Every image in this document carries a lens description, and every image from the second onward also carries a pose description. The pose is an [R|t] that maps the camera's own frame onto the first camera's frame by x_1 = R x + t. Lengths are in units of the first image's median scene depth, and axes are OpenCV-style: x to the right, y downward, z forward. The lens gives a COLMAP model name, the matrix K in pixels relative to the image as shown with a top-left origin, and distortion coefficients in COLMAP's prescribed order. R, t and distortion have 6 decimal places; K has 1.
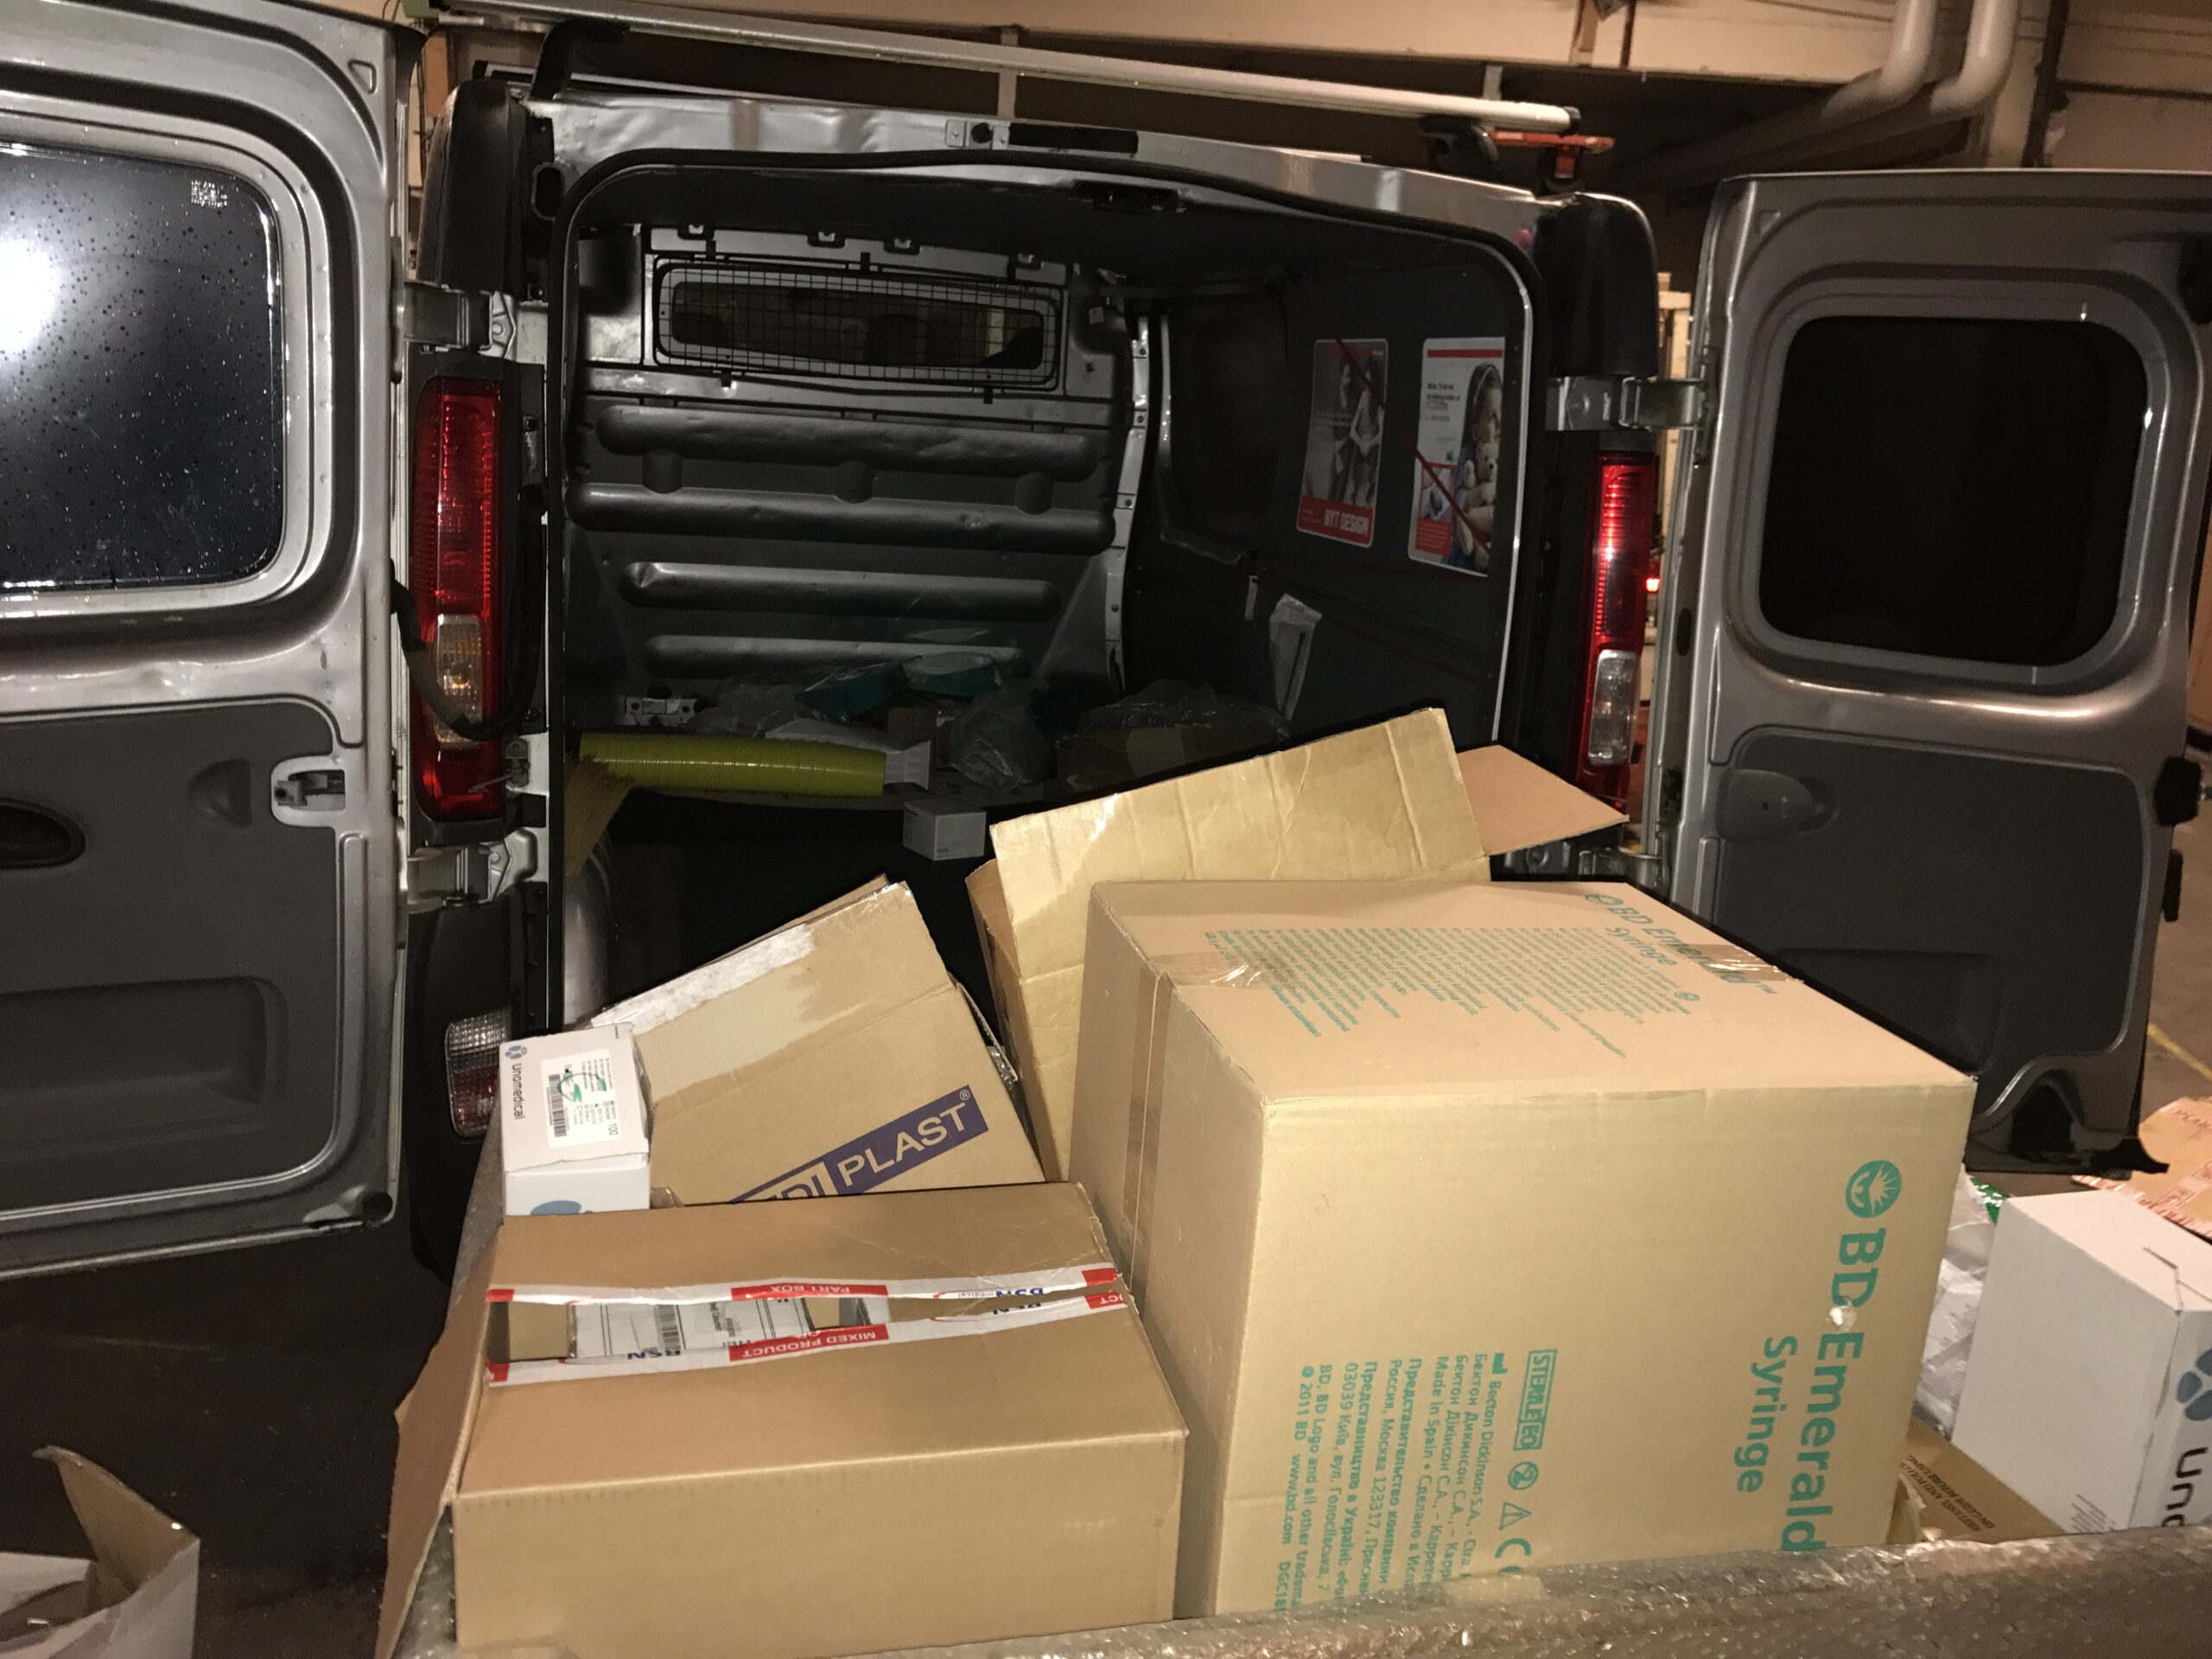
lens RADIAL K [[1810.7, 0, 1106.0], [0, 1810.7, 829.5], [0, 0, 1]] dist [0.059512, -0.072601]
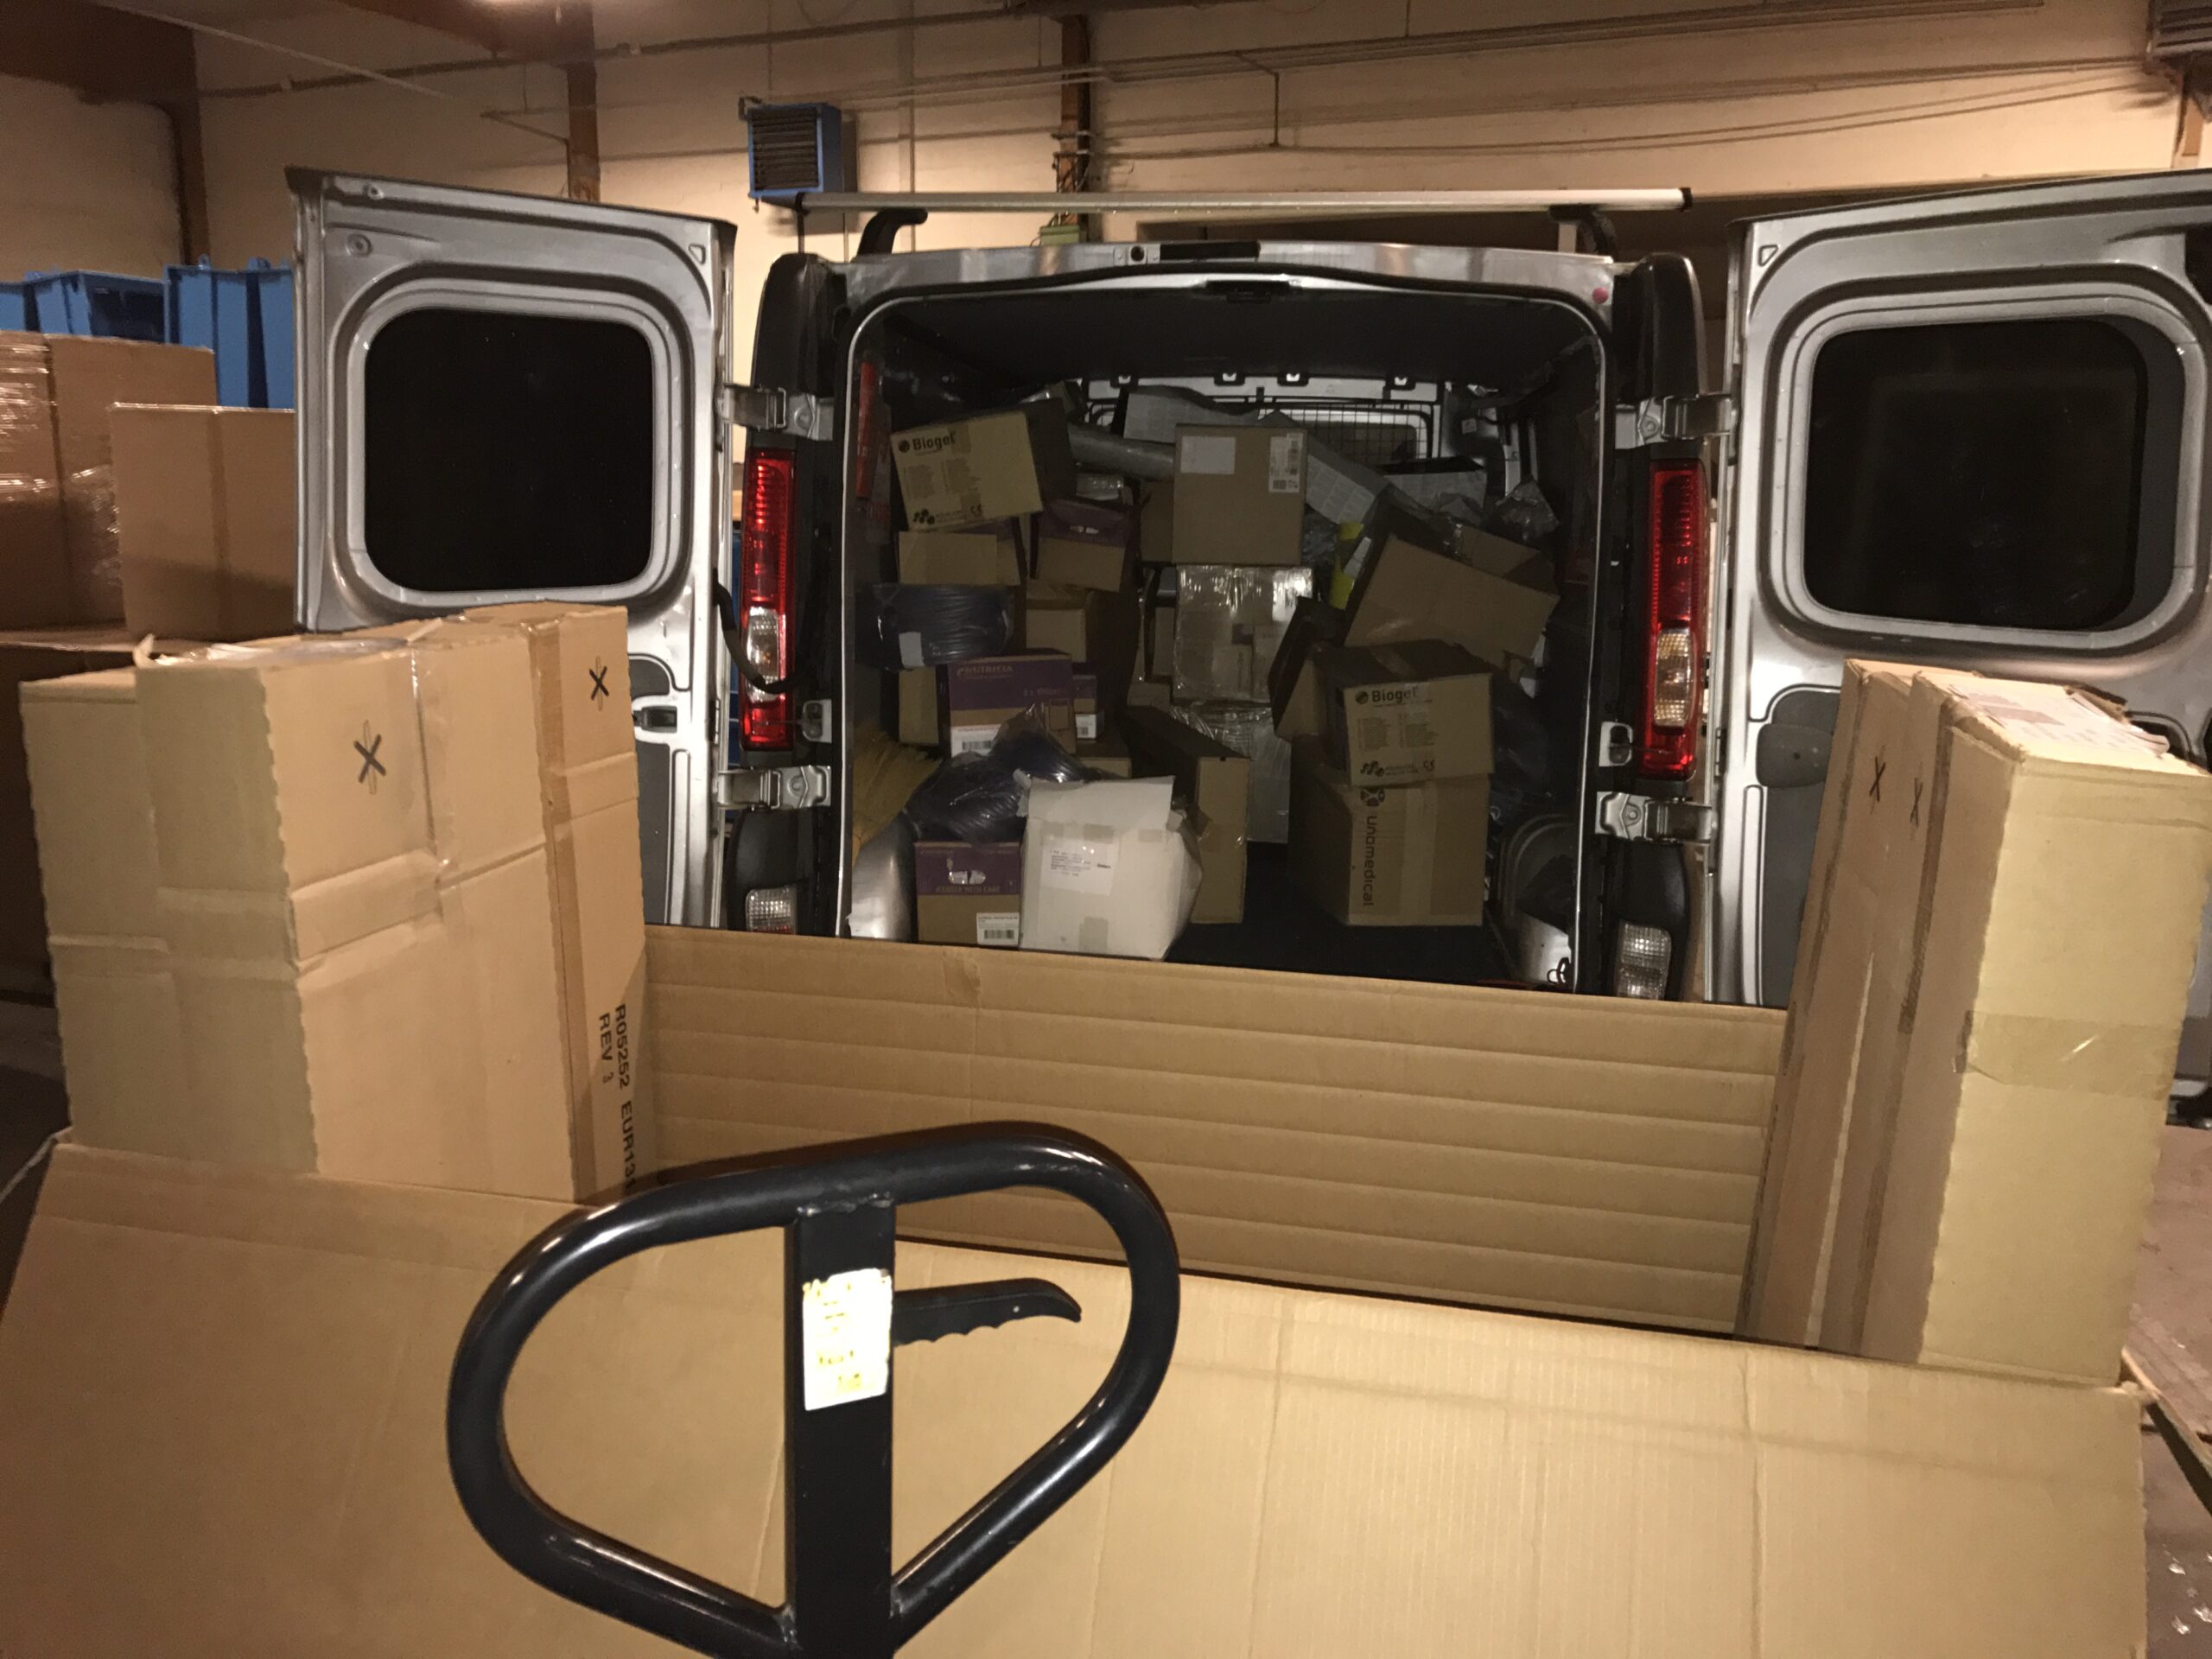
lens RADIAL K [[1812.8, 0, 1106.0], [0, 1812.8, 829.5], [0, 0, 1]] dist [0.132257, -0.217596]
pose [[0.930254, 0.007110, -0.366848, 0.221843], [-0.045054, 0.994460, -0.094973, 0.093393], [0.364140, 0.104877, 0.925420, -0.120741]]
